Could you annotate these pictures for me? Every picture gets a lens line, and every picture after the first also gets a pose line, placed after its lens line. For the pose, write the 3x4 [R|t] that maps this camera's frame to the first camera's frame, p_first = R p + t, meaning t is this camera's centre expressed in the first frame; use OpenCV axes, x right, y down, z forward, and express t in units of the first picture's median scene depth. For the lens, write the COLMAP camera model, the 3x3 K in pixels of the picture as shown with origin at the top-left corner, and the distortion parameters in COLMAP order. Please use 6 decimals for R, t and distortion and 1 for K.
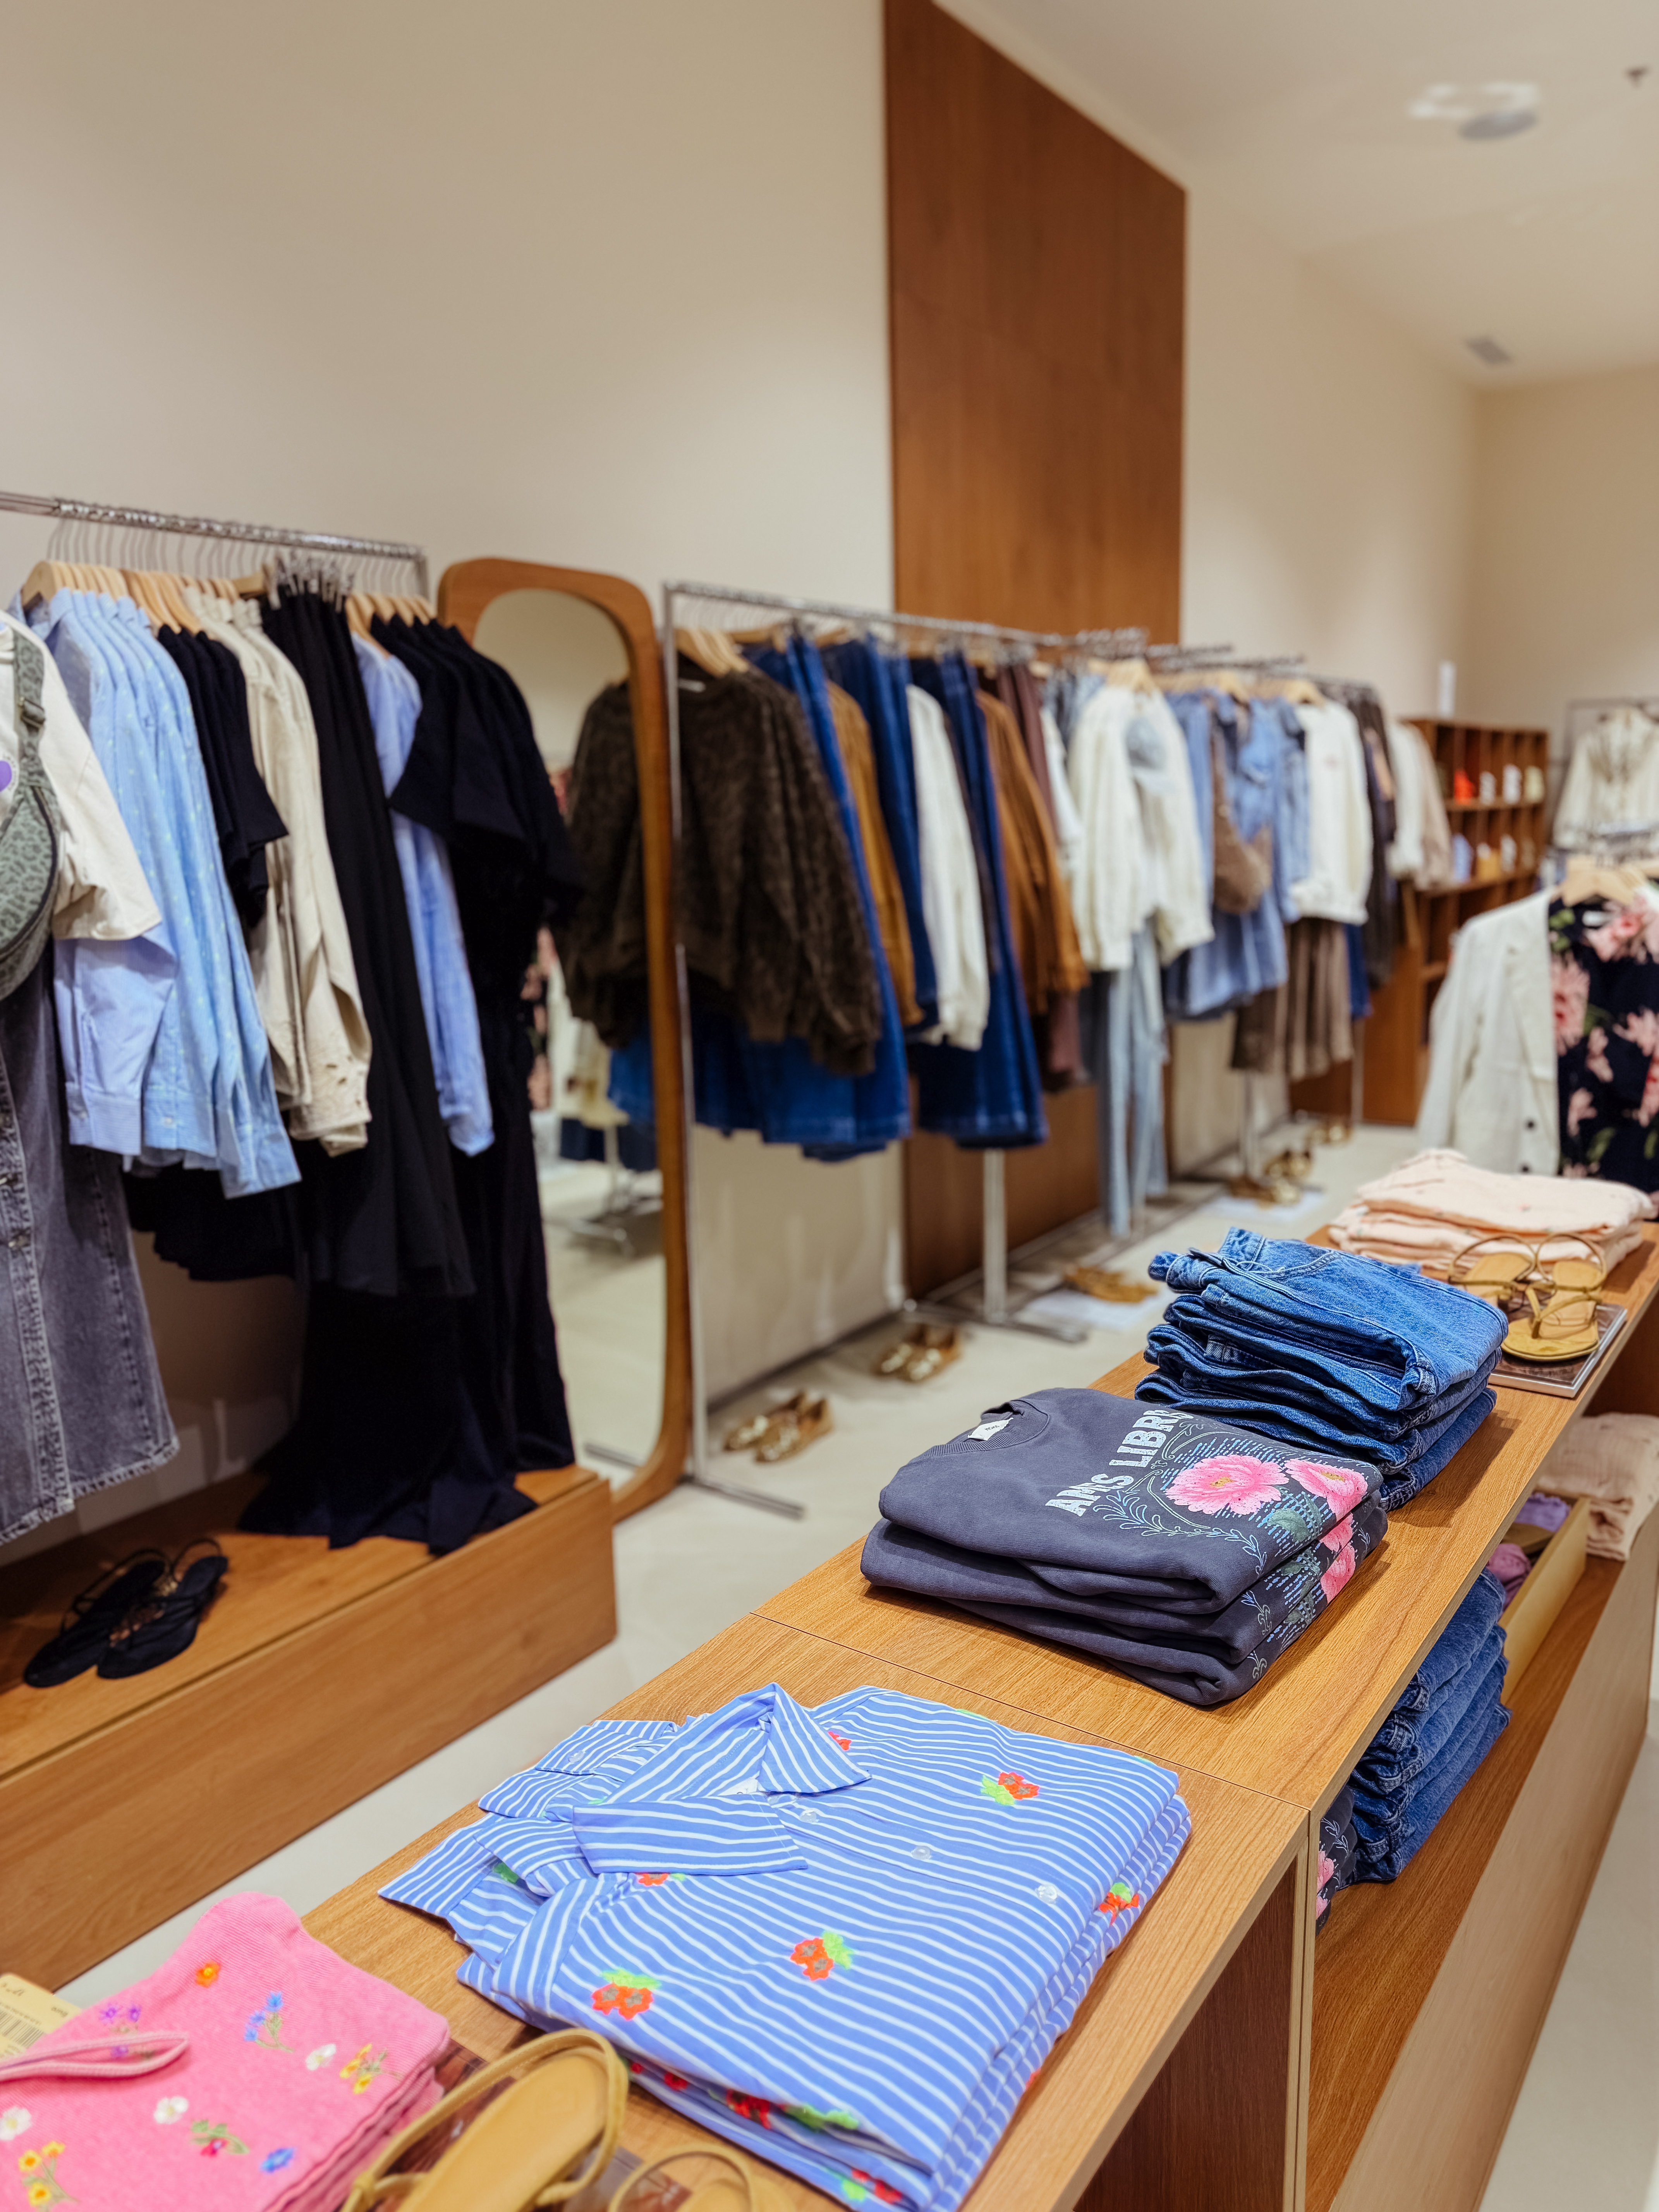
lens RADIAL K [[1534.1, 0, 829.5], [0, 1534.1, 1106.0], [0, 0, 1]] dist [-0.012884, 0.001677]
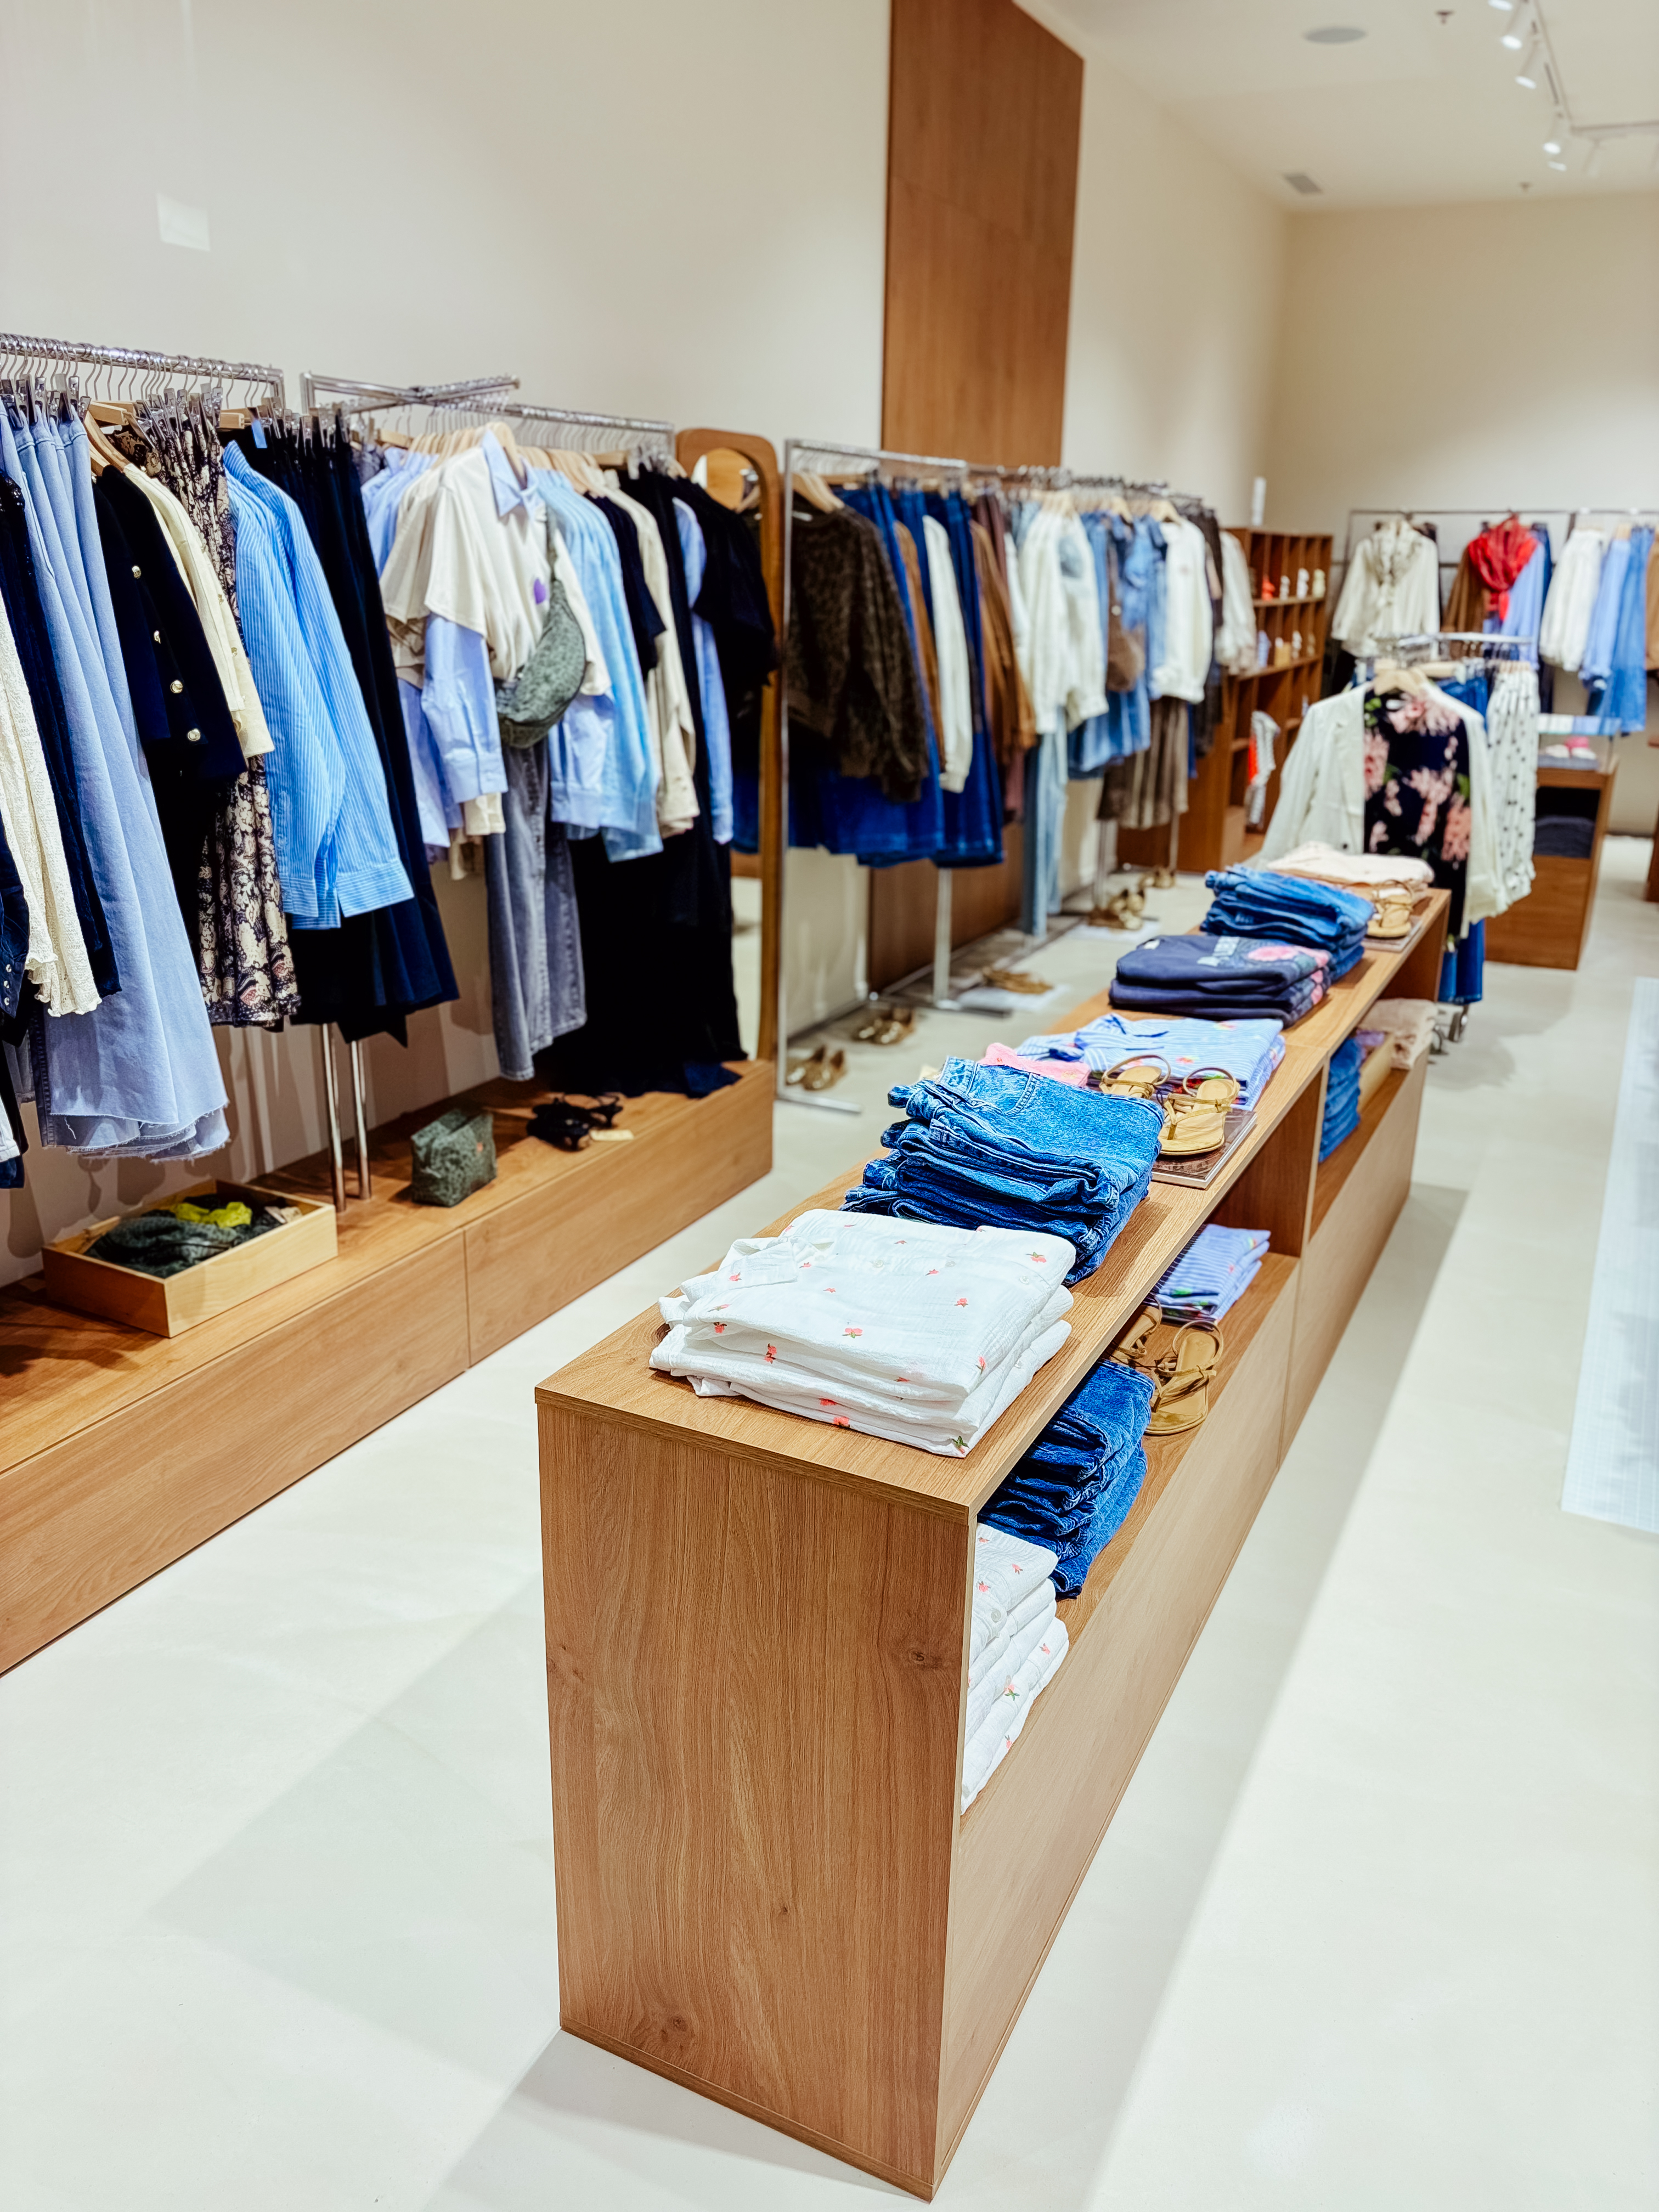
lens RADIAL K [[1657.8, 0, 829.5], [0, 1657.8, 1106.0], [0, 0, 1]] dist [-0.007622, -0.005145]
pose [[0.984585, -0.015722, 0.174201, -0.307426], [-0.006593, 0.991908, 0.126784, 0.060306], [-0.174785, -0.125978, 0.976514, -0.493041]]
